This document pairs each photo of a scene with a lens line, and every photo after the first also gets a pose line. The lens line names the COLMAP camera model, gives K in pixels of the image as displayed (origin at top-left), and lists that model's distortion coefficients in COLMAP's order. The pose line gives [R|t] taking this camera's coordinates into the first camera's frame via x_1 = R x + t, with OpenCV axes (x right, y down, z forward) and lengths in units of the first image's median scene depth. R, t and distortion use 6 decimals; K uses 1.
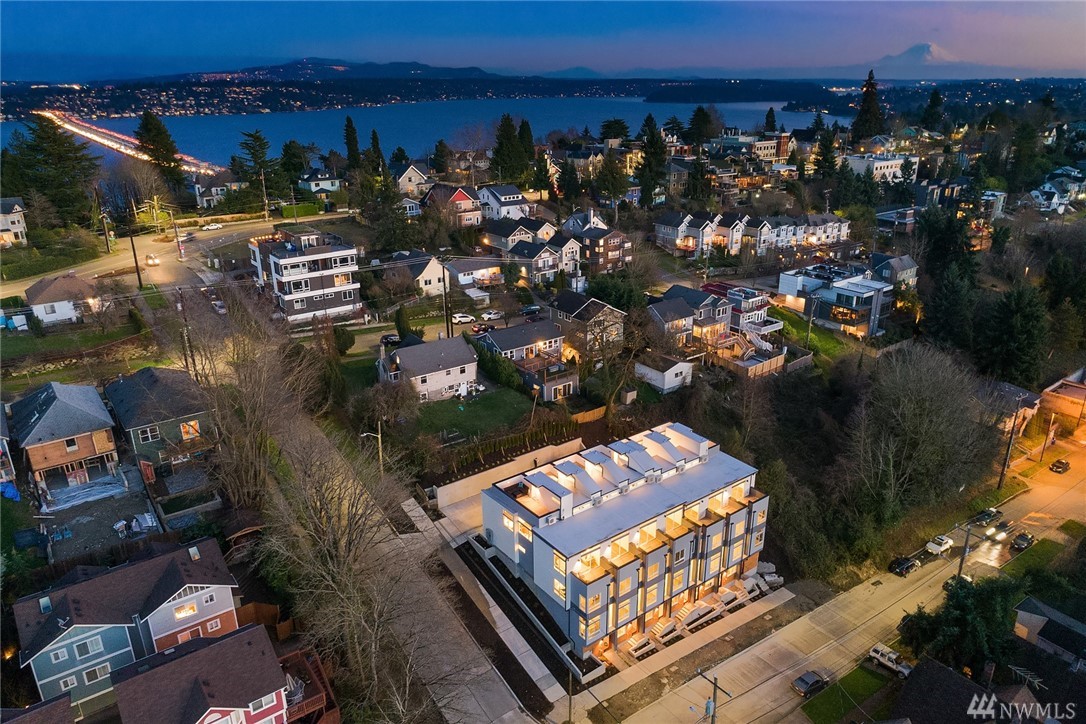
lens RADIAL K [[728.4, 0, 543.0], [0, 728.4, 362.0], [0, 0, 1]] dist [-0.001719, 0.000378]
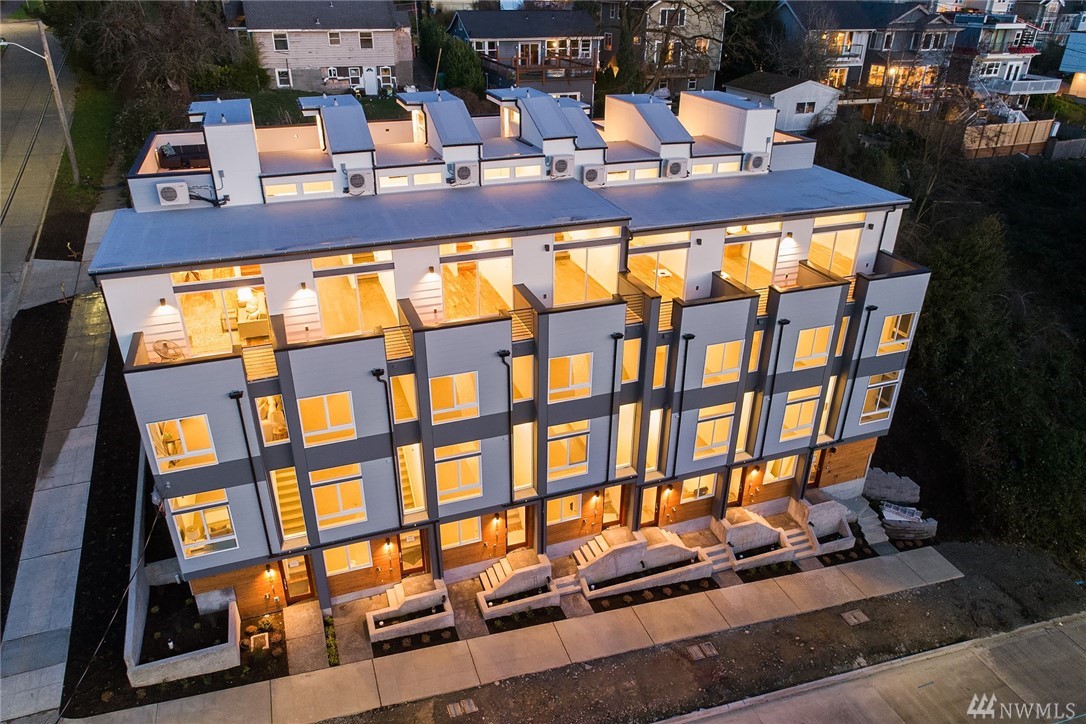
lens RADIAL K [[728.4, 0, 543.0], [0, 728.4, 362.0], [0, 0, 1]] dist [-0.001719, 0.000378]
pose [[0.953712, 0.145092, -0.263404, 0.238211], [-0.115622, 0.985496, 0.124211, 0.205552], [0.277606, -0.088006, 0.956656, 0.636956]]
